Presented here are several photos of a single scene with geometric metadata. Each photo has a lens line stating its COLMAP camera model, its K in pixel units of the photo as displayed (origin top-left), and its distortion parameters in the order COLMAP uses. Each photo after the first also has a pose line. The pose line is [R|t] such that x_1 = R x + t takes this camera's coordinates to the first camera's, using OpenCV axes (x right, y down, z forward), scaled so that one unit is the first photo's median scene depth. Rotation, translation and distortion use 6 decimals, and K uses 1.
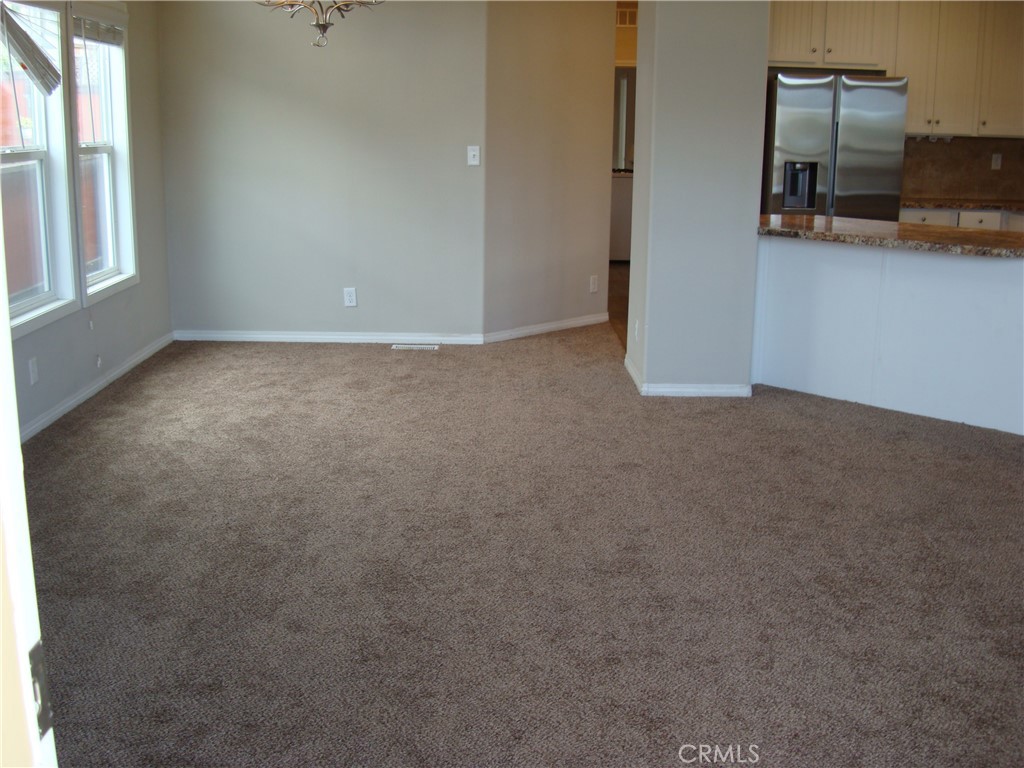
lens RADIAL K [[1092.7, 0, 506.1], [0, 1092.7, 377.8], [0, 0, 1]] dist [-0.076471, -0.095150]
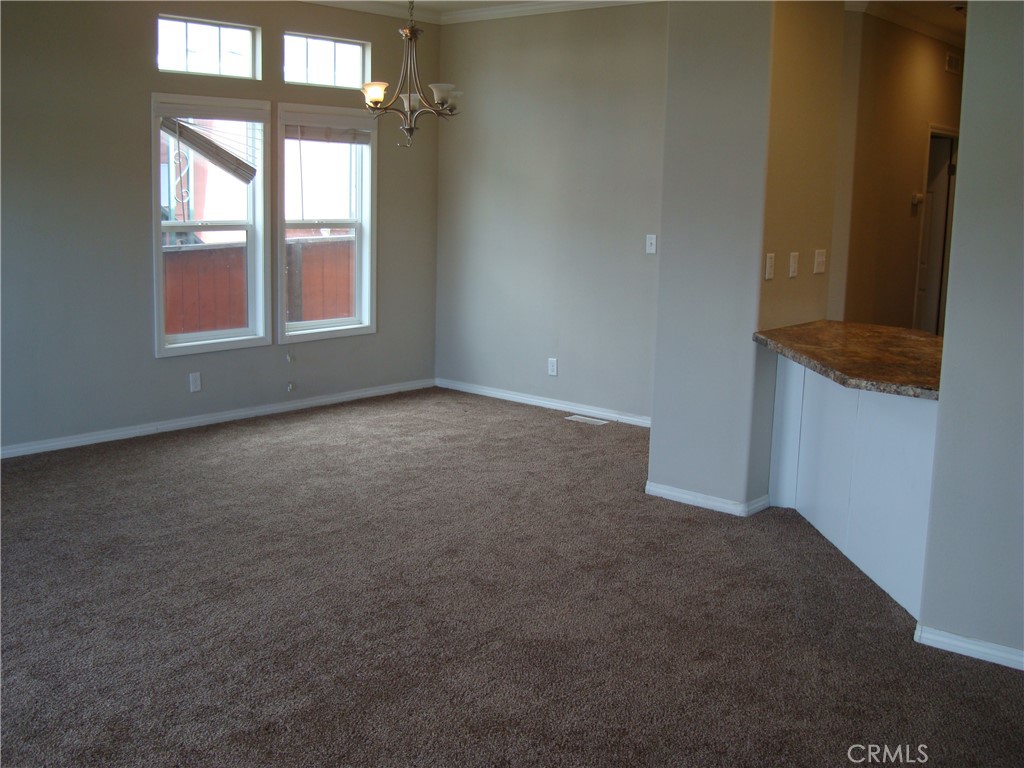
lens RADIAL K [[1092.7, 0, 506.1], [0, 1092.7, 377.8], [0, 0, 1]] dist [-0.076471, -0.095150]
pose [[0.739478, 0.122177, -0.662001, 0.742579], [-0.166692, 0.986000, -0.004227, -0.067941], [0.652217, 0.113476, 0.749491, 0.198720]]
